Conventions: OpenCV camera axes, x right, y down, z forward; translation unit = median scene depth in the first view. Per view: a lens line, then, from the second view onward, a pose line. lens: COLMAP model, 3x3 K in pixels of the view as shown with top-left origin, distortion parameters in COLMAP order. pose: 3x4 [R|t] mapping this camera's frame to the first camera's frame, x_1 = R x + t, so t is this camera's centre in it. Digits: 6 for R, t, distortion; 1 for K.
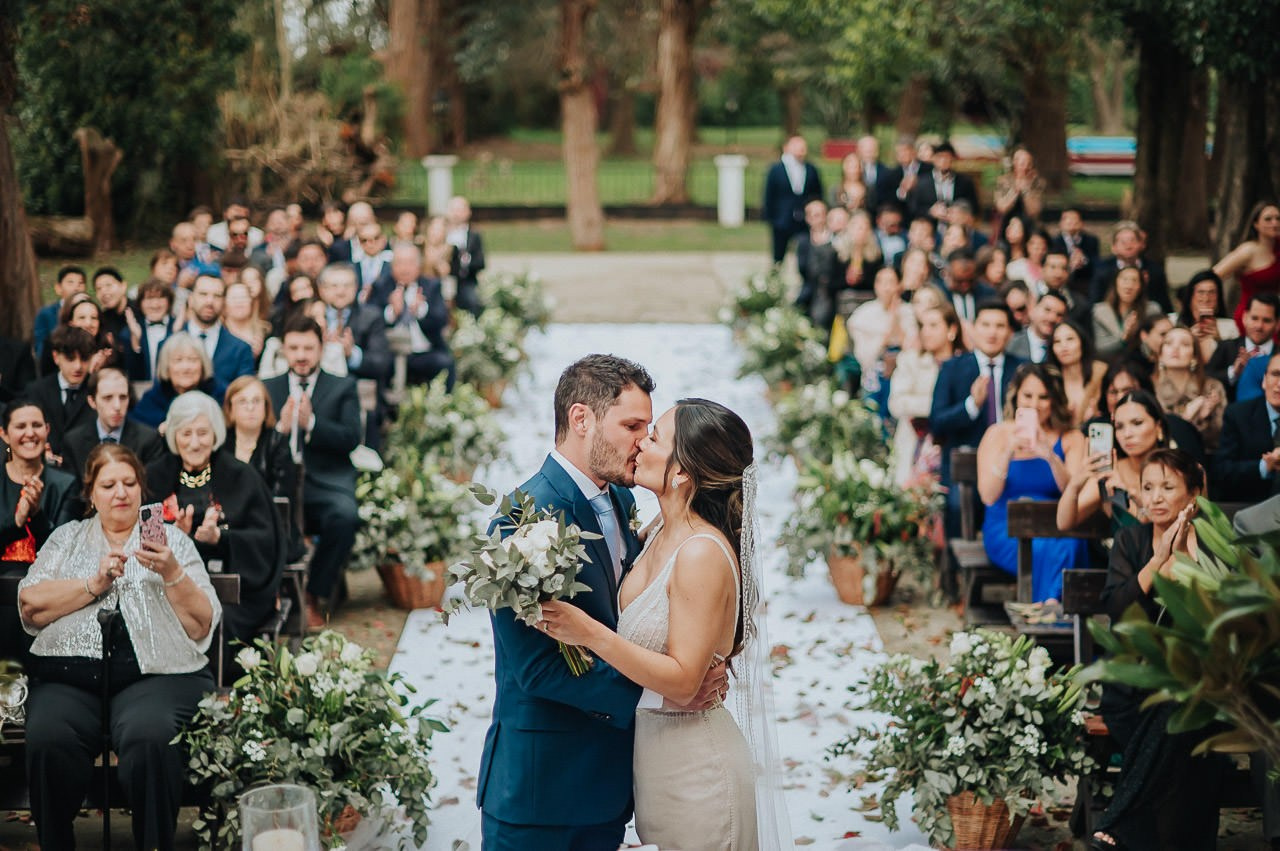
lens RADIAL K [[1871.3, 0, 640.1], [0, 1871.3, 469.2], [0, 0, 1]] dist [-0.113823, 0.042821]
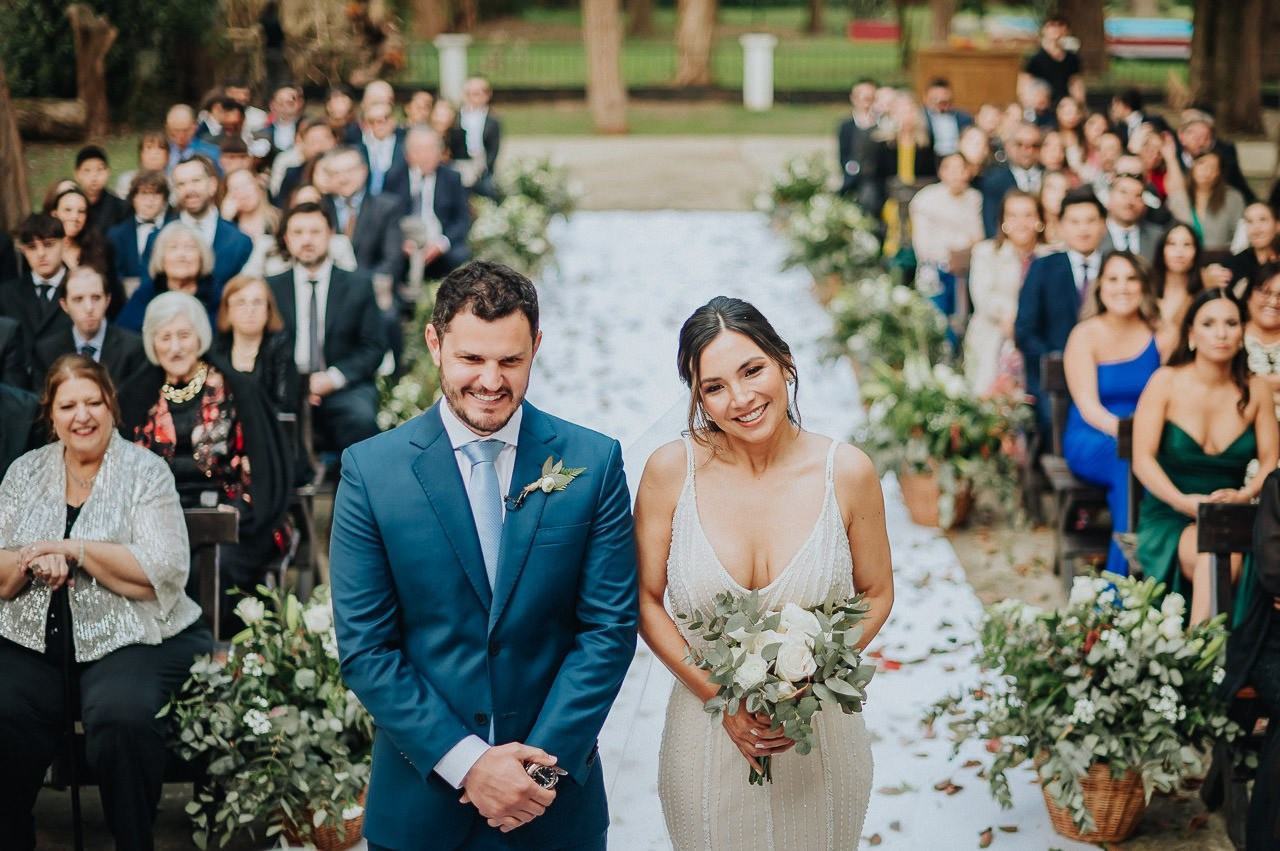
lens RADIAL K [[1804.7, 0, 660.5], [0, 1804.7, 423.6], [0, 0, 1]] dist [-0.107305, 0.027194]
pose [[0.999912, -0.001917, 0.013142, -0.028653], [0.001380, 0.999167, 0.040777, -0.014445], [-0.013209, -0.040756, 0.999082, 0.157002]]
